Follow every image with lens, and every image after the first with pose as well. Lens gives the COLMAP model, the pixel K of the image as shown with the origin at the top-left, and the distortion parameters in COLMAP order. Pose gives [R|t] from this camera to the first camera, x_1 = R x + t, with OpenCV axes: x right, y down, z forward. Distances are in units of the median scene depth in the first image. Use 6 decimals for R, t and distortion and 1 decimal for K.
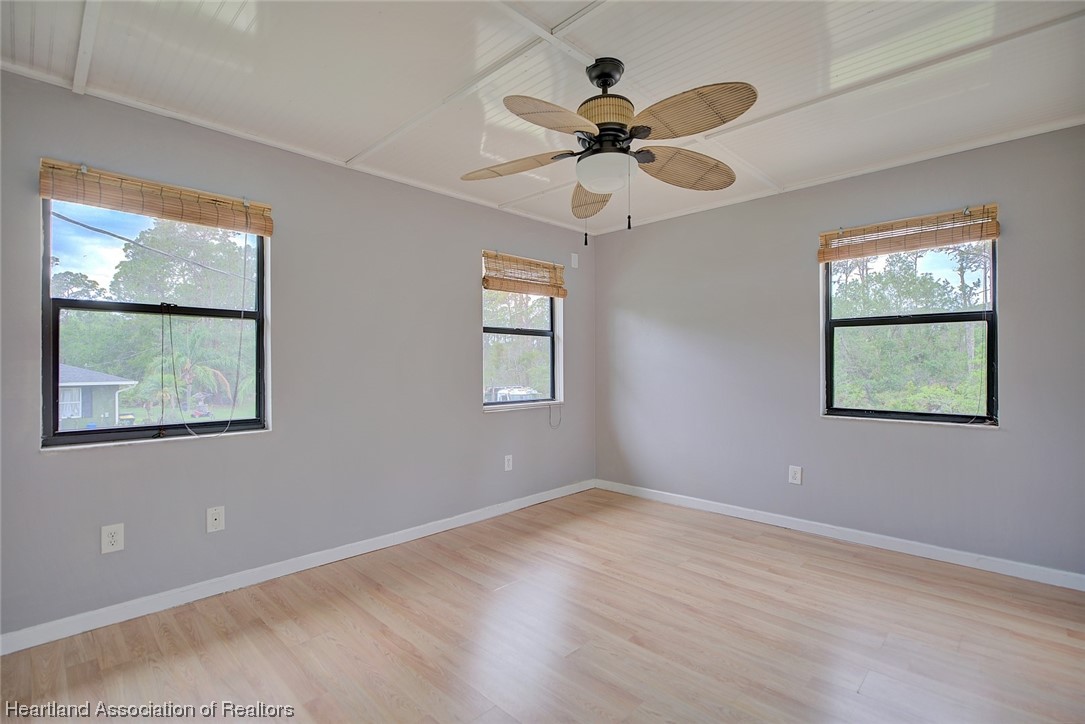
lens RADIAL K [[494.6, 0, 548.4], [0, 494.6, 359.5], [0, 0, 1]] dist [-0.002200, -0.000332]
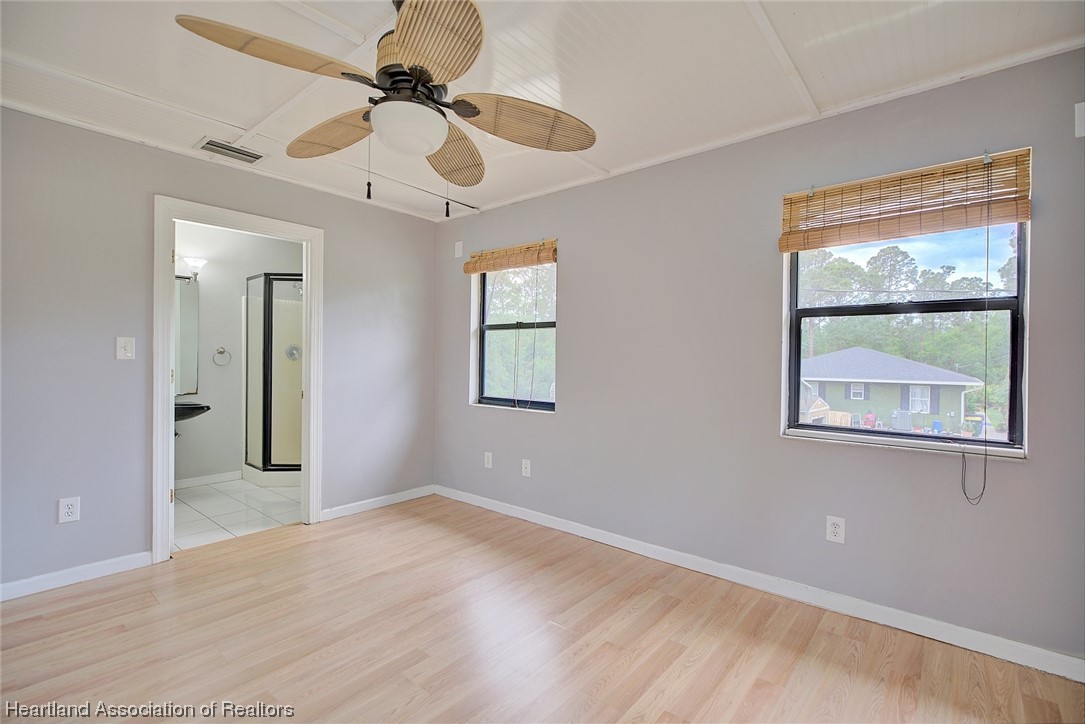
lens RADIAL K [[494.6, 0, 542.5], [0, 494.6, 359.4], [0, 0, 1]] dist [-0.002200, -0.000332]
pose [[0.076114, 0.001853, -0.997097, 0.523289], [-0.003242, 0.999993, 0.001610, 0.001942], [0.997094, 0.003110, 0.076119, 0.632402]]
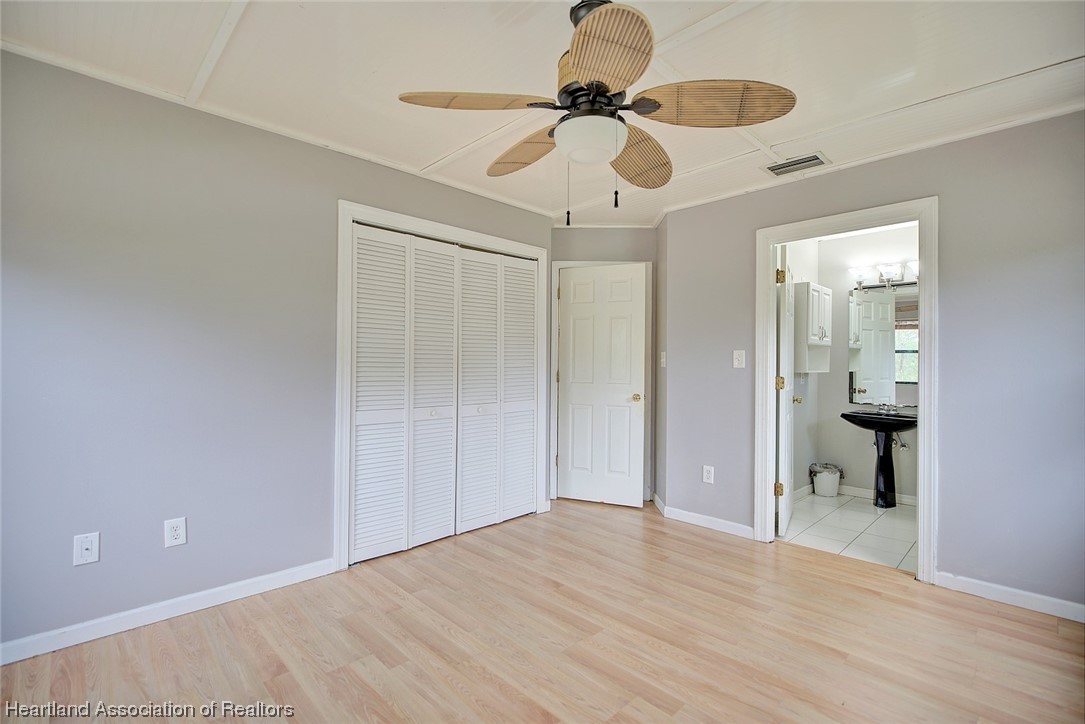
lens RADIAL K [[494.6, 0, 541.7], [0, 494.6, 361.6], [0, 0, 1]] dist [-0.002200, -0.000332]
pose [[-0.999766, -0.004218, 0.021239, 0.099952], [-0.004481, 0.999914, -0.012342, 0.006088], [-0.021185, -0.012434, -0.999698, 1.005443]]
